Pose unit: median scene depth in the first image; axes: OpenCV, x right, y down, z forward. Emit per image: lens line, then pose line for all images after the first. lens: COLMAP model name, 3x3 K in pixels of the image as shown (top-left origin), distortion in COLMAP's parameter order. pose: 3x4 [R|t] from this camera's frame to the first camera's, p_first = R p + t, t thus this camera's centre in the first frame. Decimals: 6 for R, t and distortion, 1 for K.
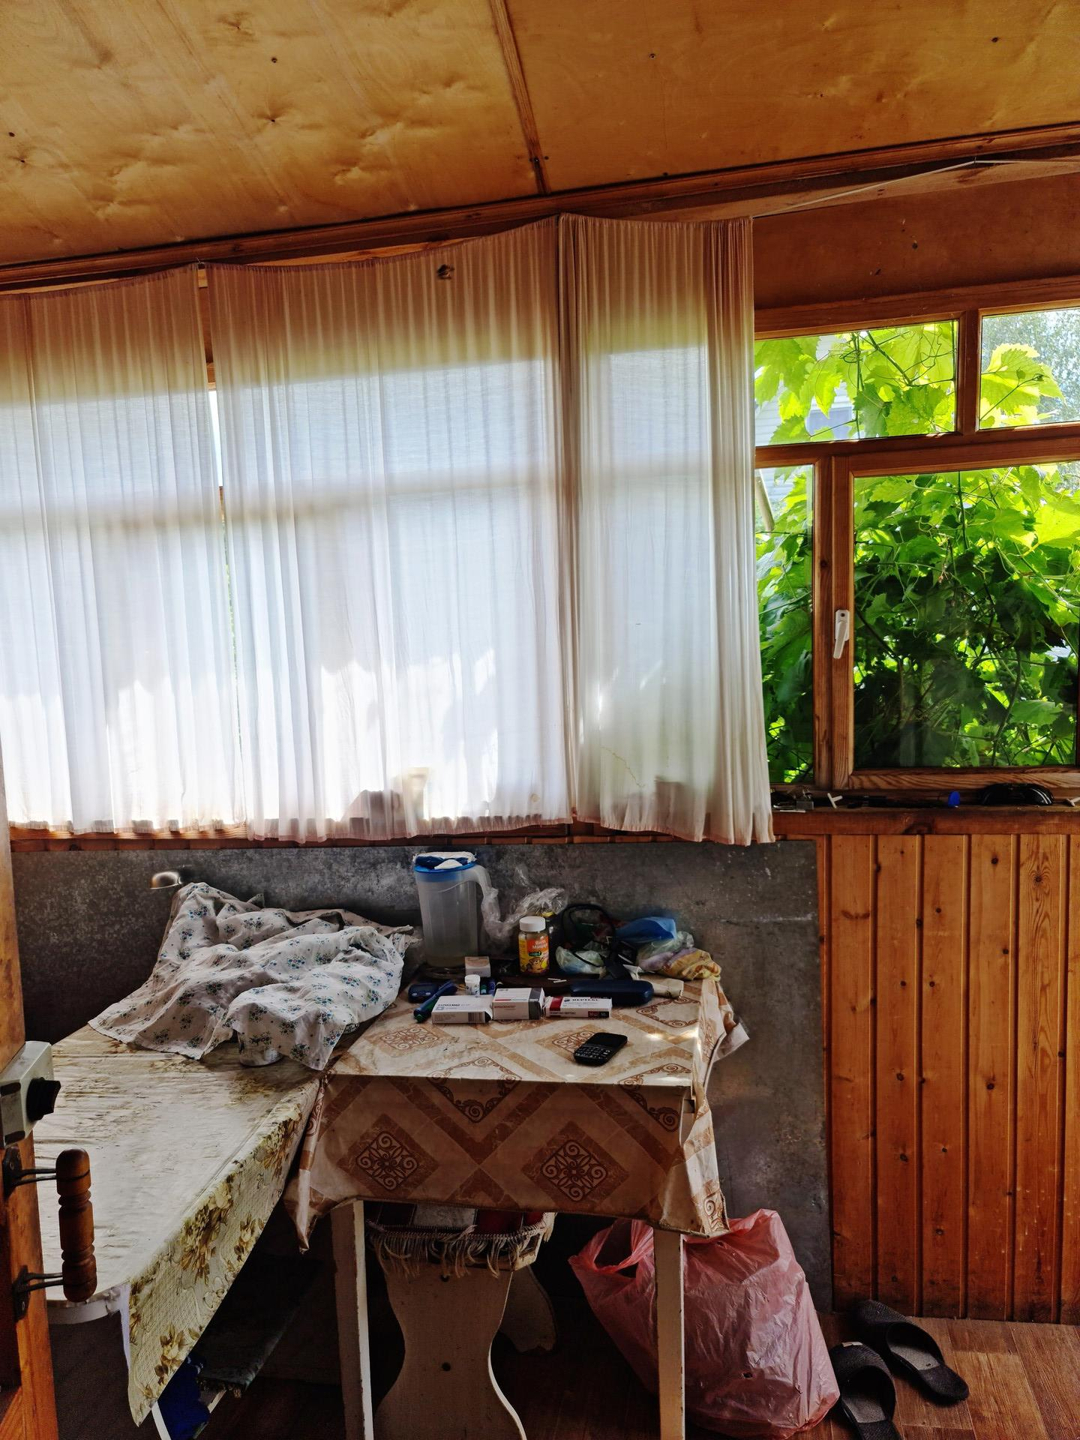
lens RADIAL K [[1042.7, 0, 540.4], [0, 1042.7, 729.1], [0, 0, 1]] dist [0.067187, -0.050251]
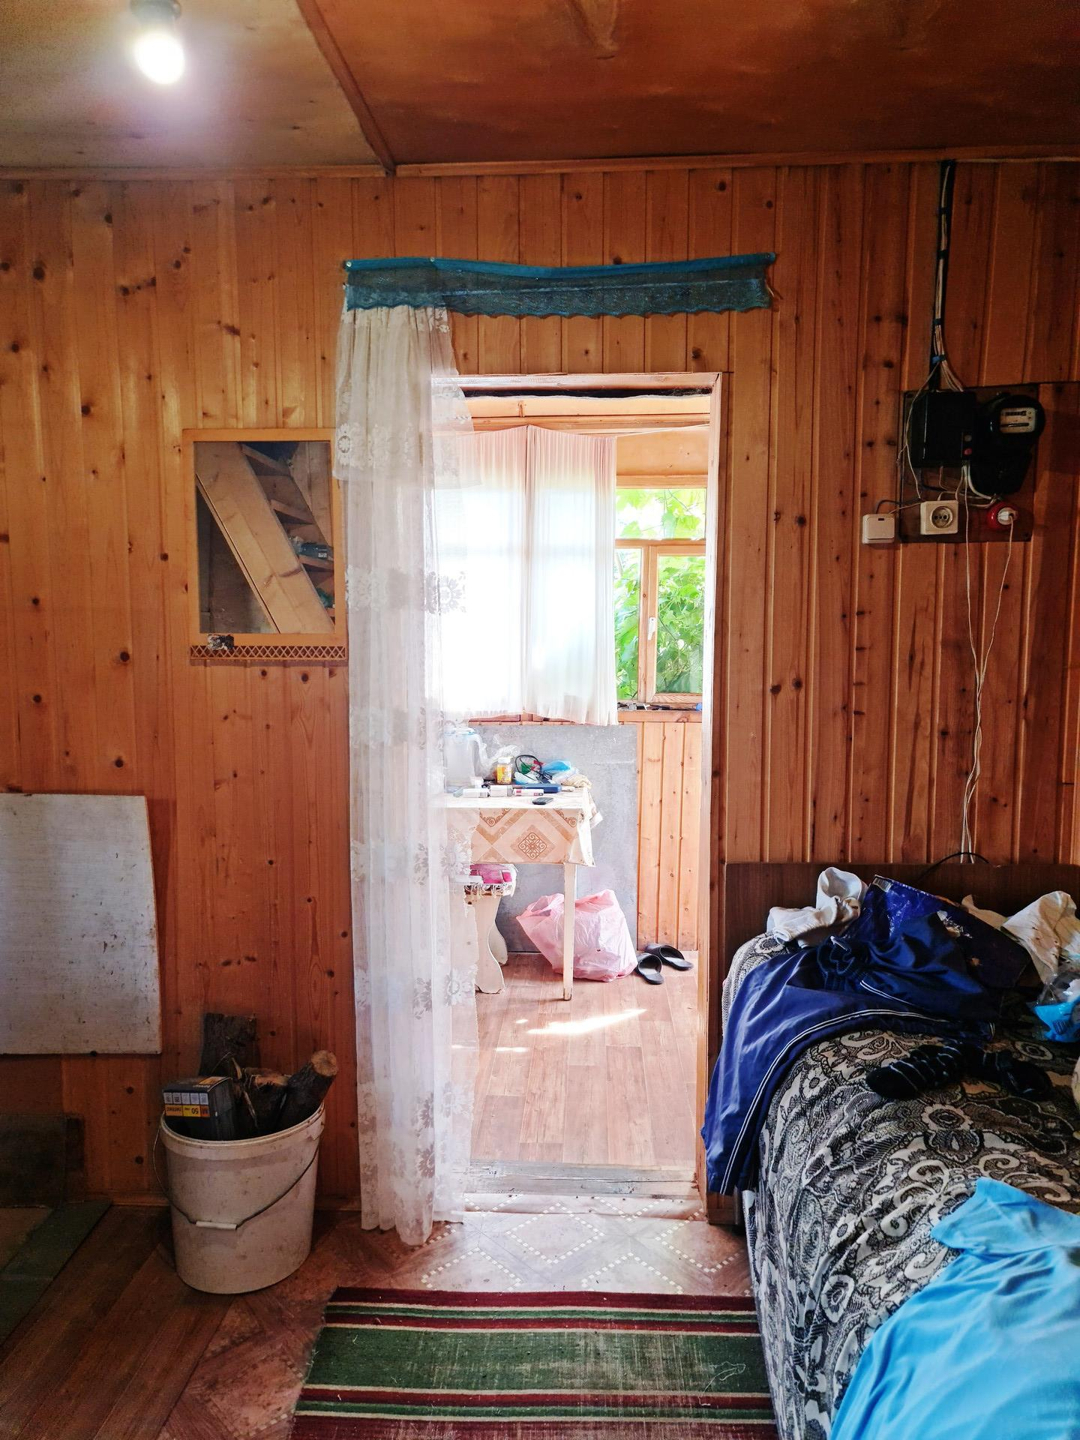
lens RADIAL K [[1042.7, 0, 543.3], [0, 1042.7, 731.2], [0, 0, 1]] dist [0.067187, -0.050251]
pose [[0.988424, 0.028987, 0.148922, -0.240743], [-0.030198, 0.999527, 0.005876, 0.112412], [-0.148681, -0.010305, 0.988832, -1.066953]]
